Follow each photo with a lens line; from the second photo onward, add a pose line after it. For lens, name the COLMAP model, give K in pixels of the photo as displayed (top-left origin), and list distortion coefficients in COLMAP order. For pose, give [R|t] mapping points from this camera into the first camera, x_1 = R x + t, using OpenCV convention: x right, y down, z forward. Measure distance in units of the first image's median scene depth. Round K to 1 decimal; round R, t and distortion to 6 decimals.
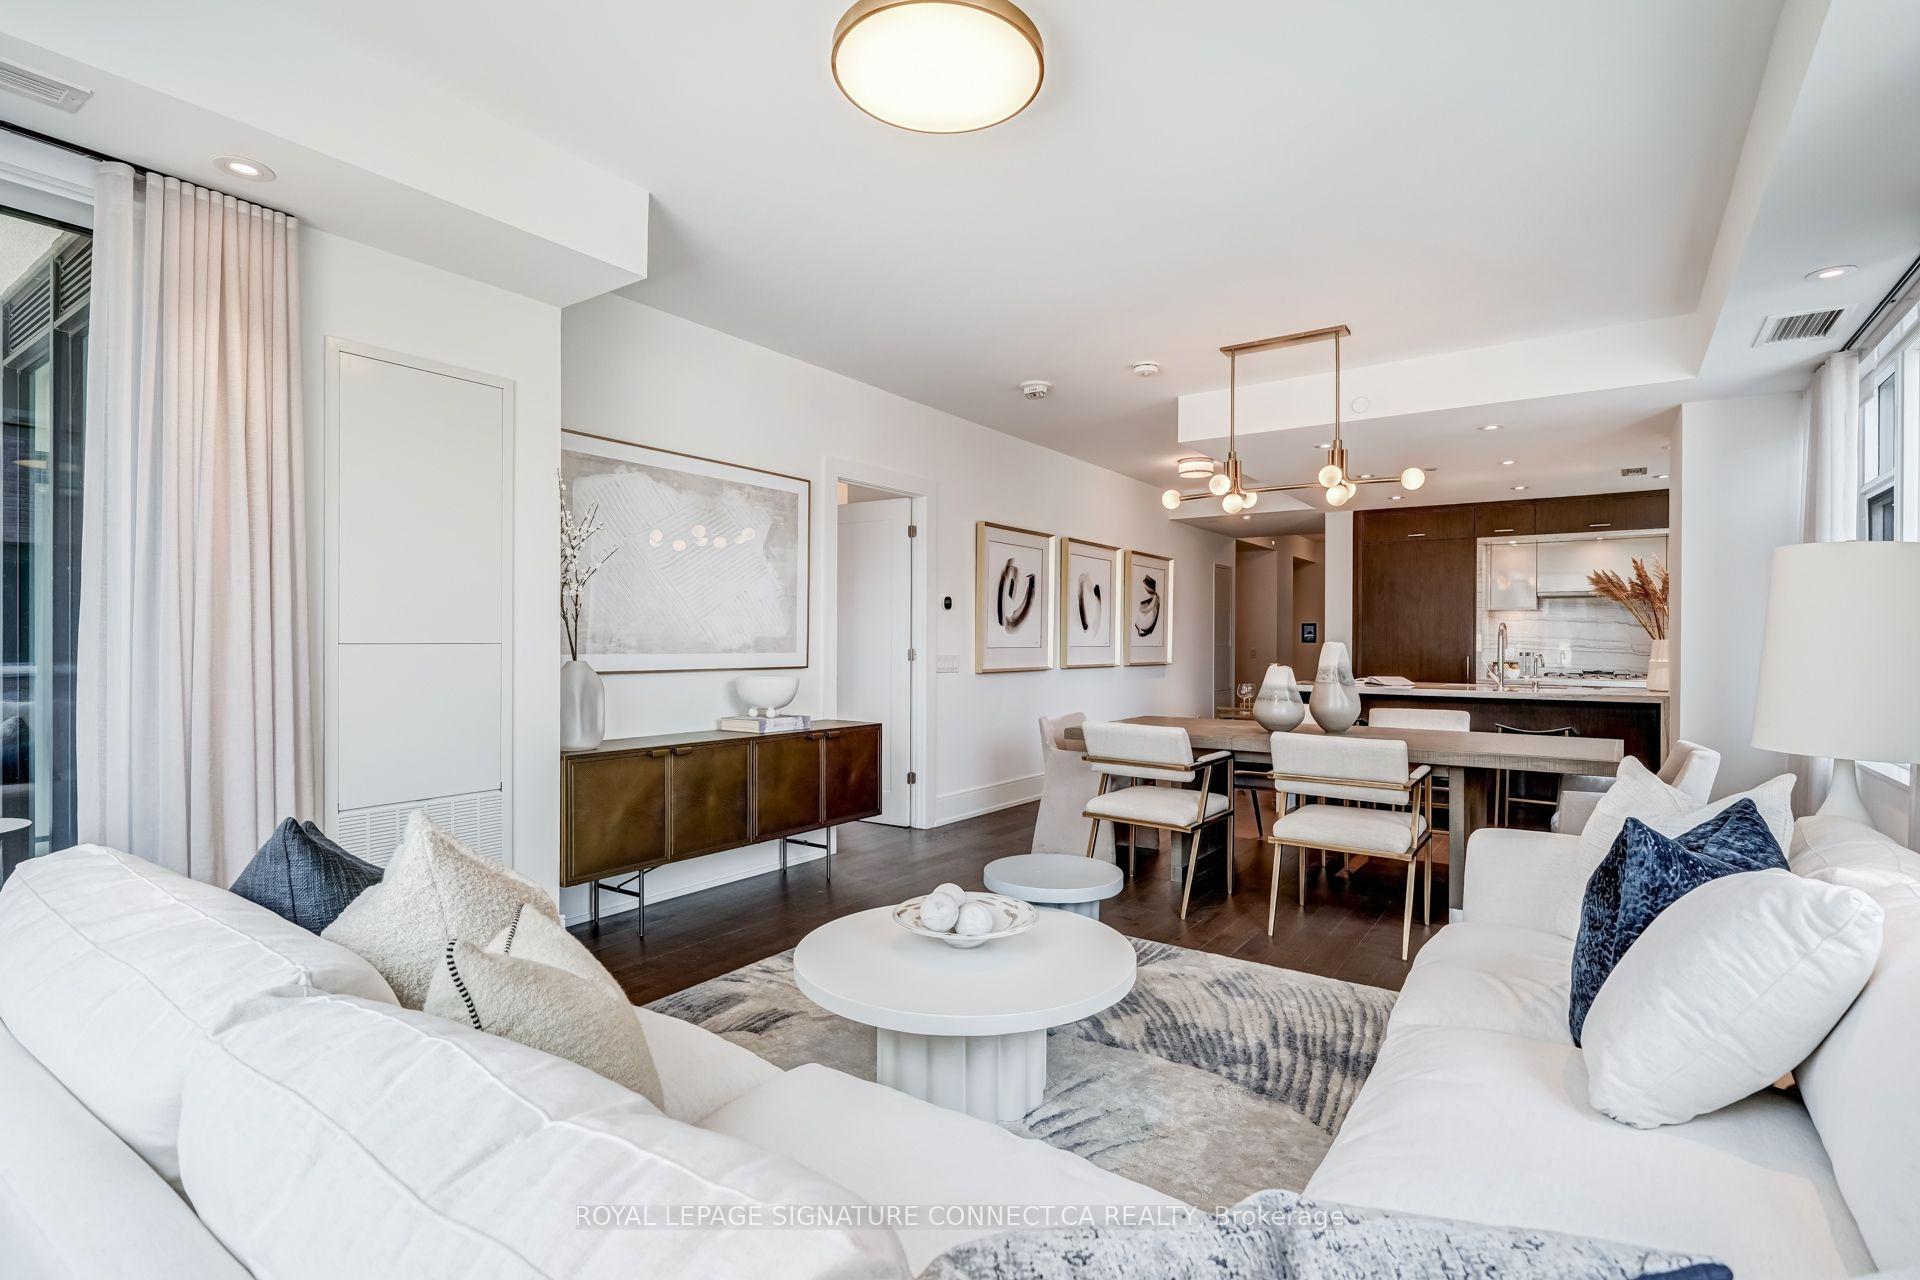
lens RADIAL K [[907.1, 0, 979.0], [0, 907.1, 637.4], [0, 0, 1]] dist [-0.000930, -0.000224]
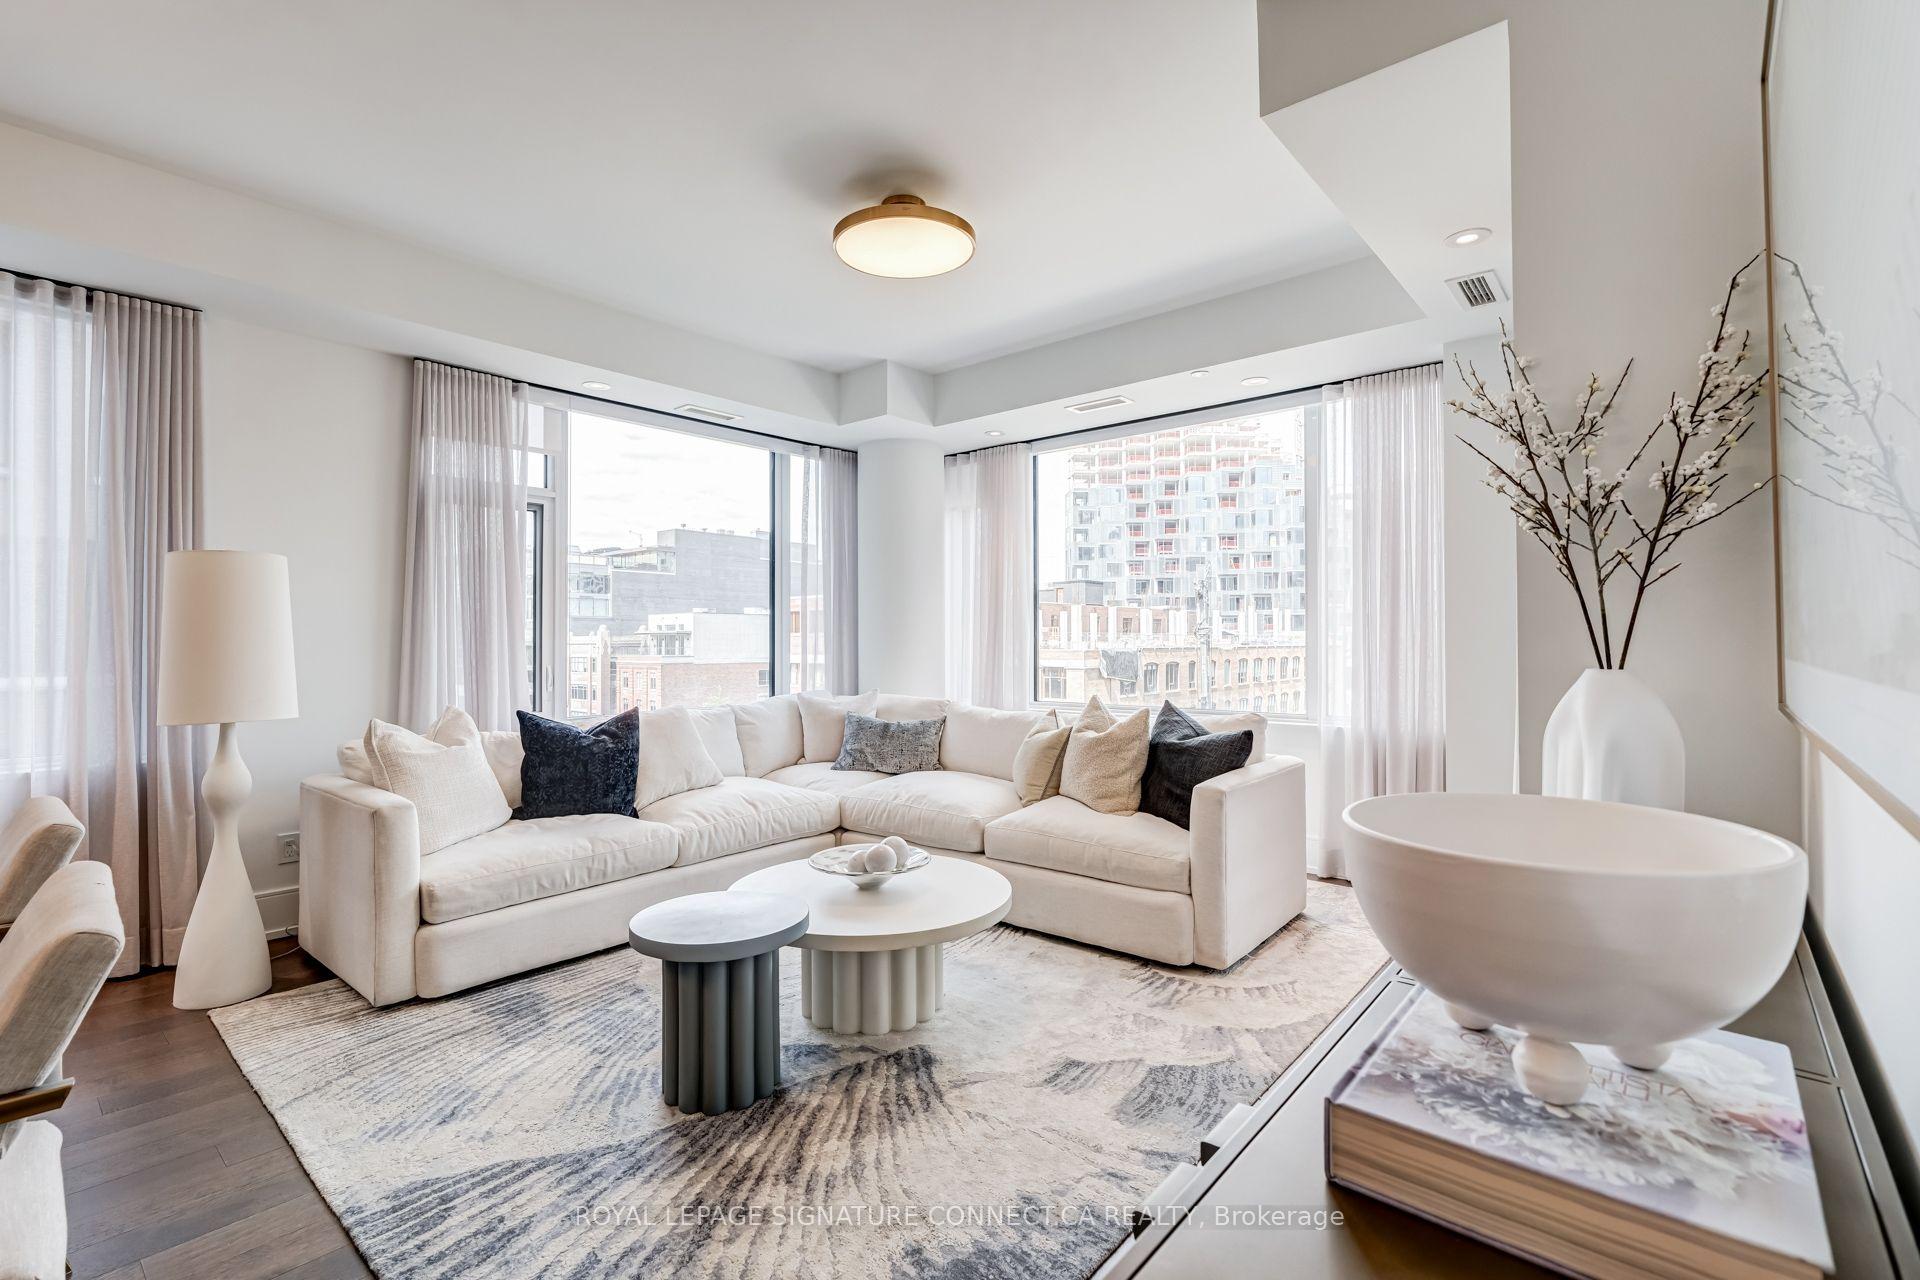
lens RADIAL K [[866.0, 0, 962.1], [0, 866.0, 627.0], [0, 0, 1]] dist [-0.001693, -0.000785]
pose [[-0.994159, 0.000647, 0.107925, -0.095470], [-0.001453, 0.999811, -0.019378, 0.007524], [-0.107917, -0.019421, -0.993970, 0.781156]]
